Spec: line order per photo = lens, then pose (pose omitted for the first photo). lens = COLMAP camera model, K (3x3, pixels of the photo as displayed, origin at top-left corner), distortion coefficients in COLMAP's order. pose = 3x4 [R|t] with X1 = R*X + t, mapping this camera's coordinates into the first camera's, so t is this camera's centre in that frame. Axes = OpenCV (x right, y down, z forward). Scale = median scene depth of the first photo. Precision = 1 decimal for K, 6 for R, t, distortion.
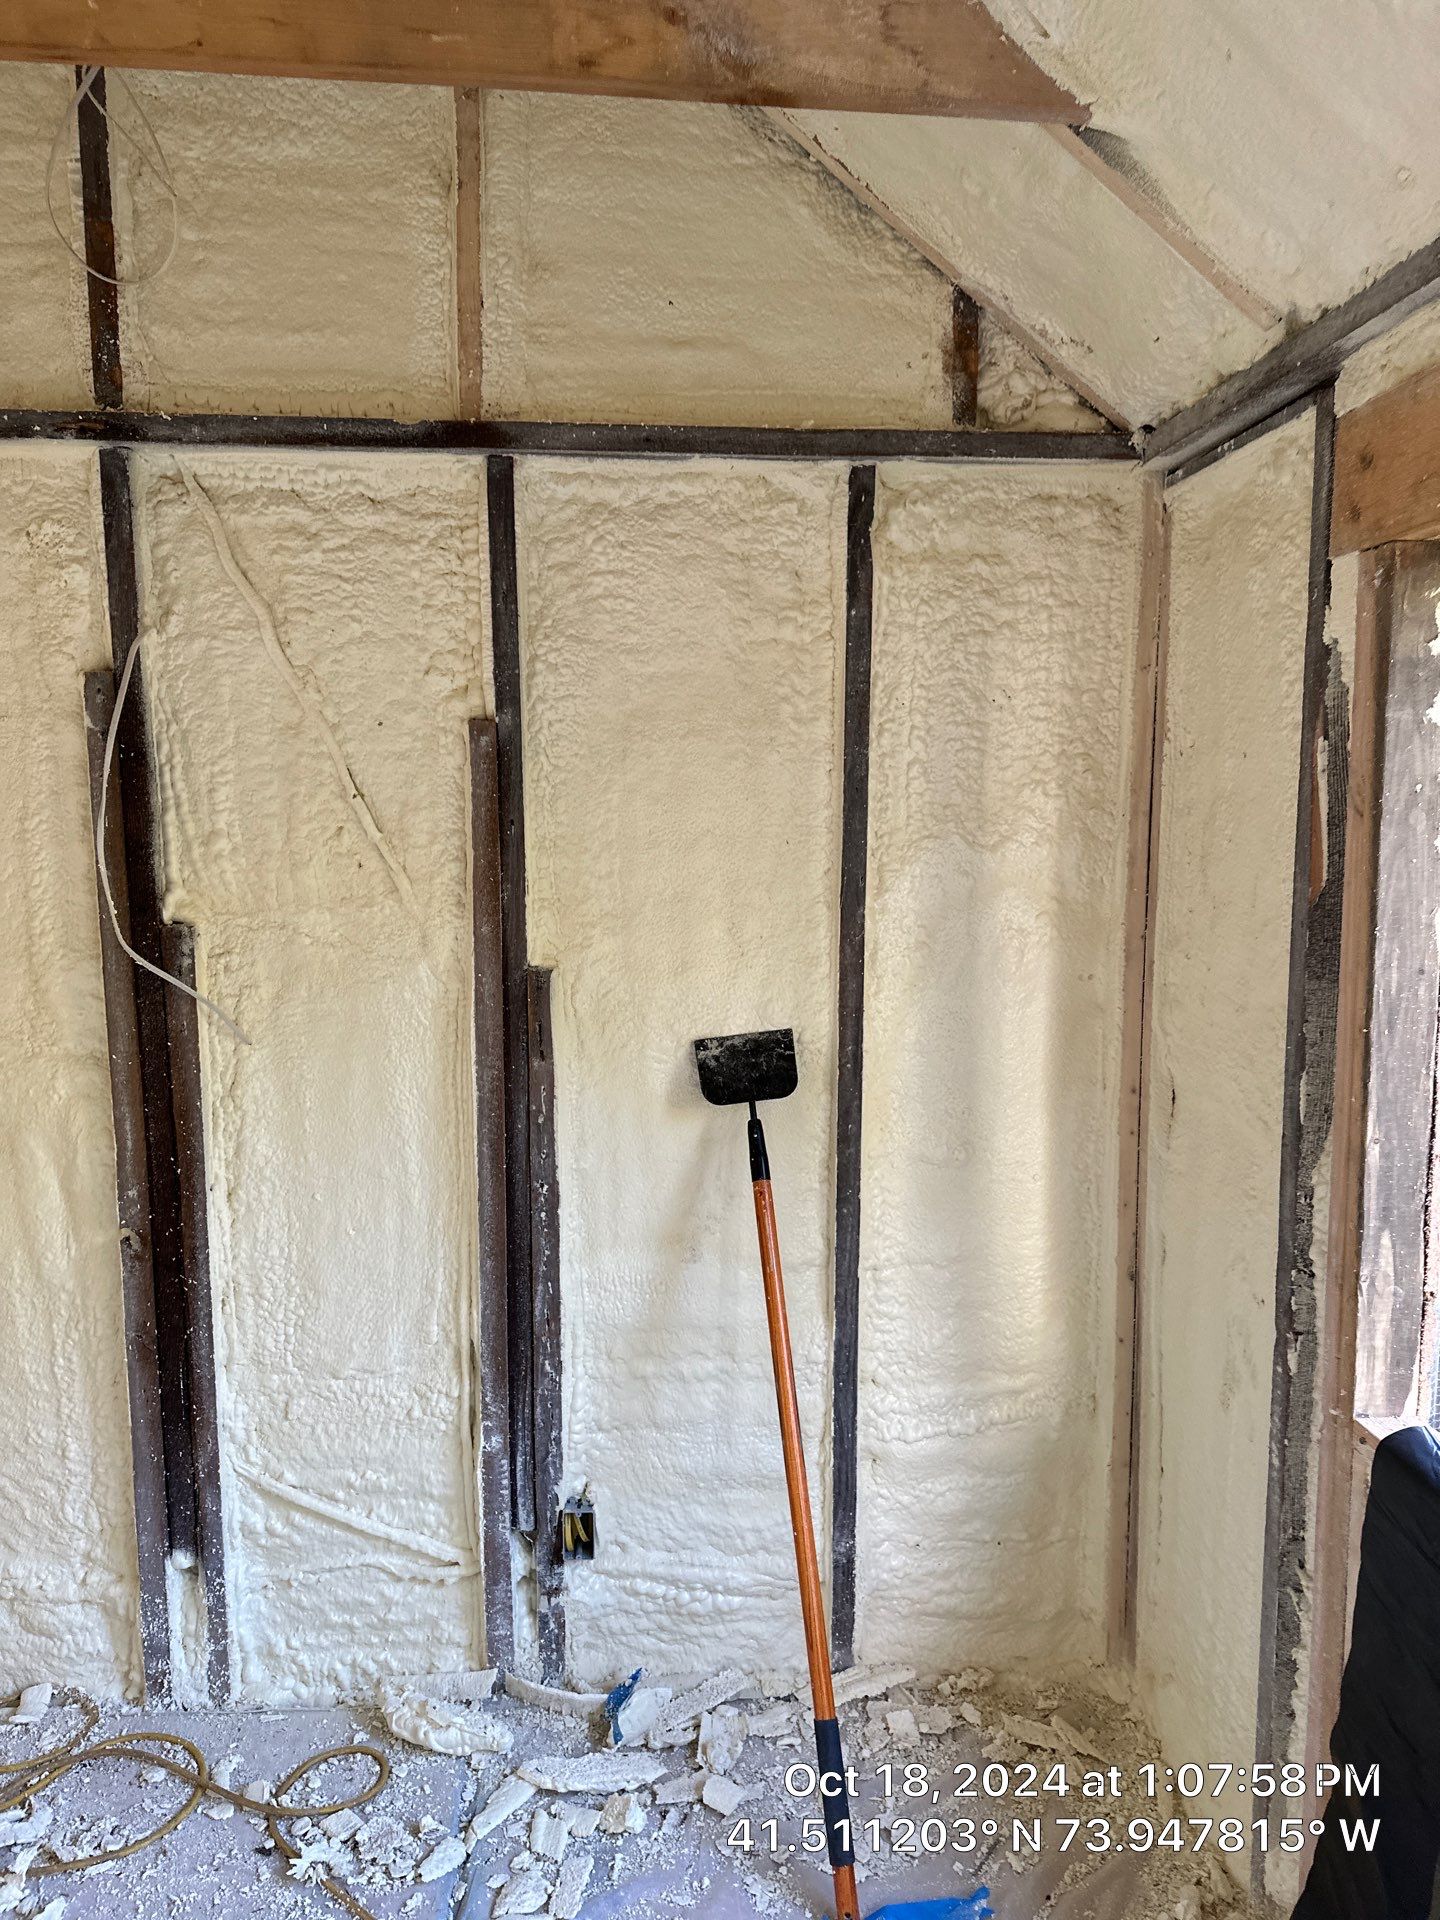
lens RADIAL K [[1363.8, 0, 724.9], [0, 1363.8, 950.2], [0, 0, 1]] dist [0.052583, -0.055902]
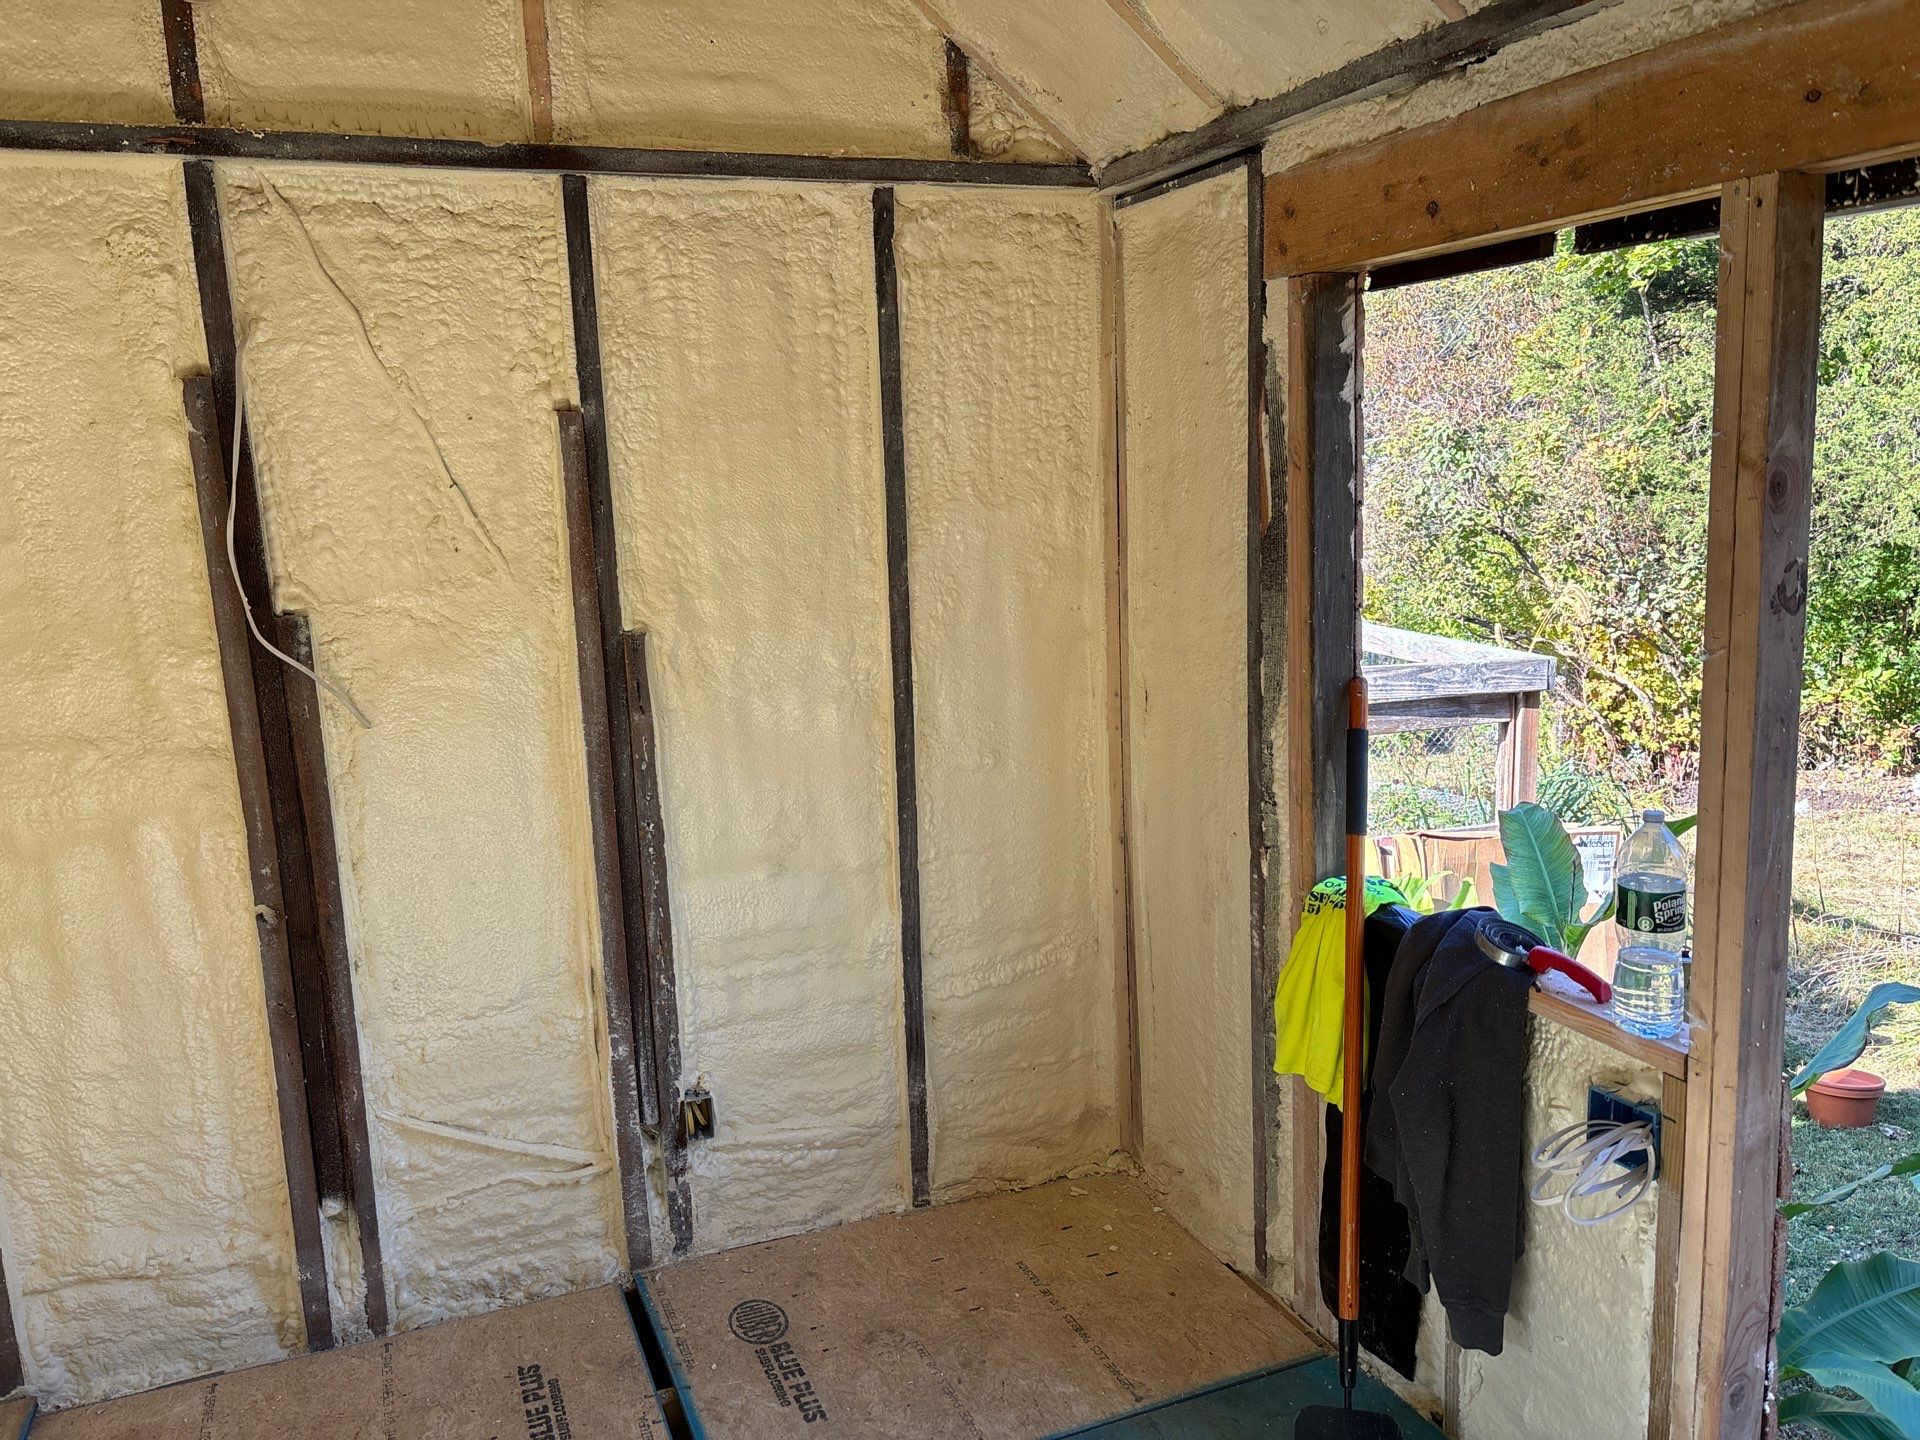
lens RADIAL K [[1457.7, 0, 973.4], [0, 1457.7, 721.8], [0, 0, 1]] dist [0.028568, -0.030912]
pose [[0.946614, -0.094288, 0.308271, -0.258022], [0.074075, 0.994302, 0.076654, 0.015554], [-0.313742, -0.049727, 0.948205, -0.247222]]
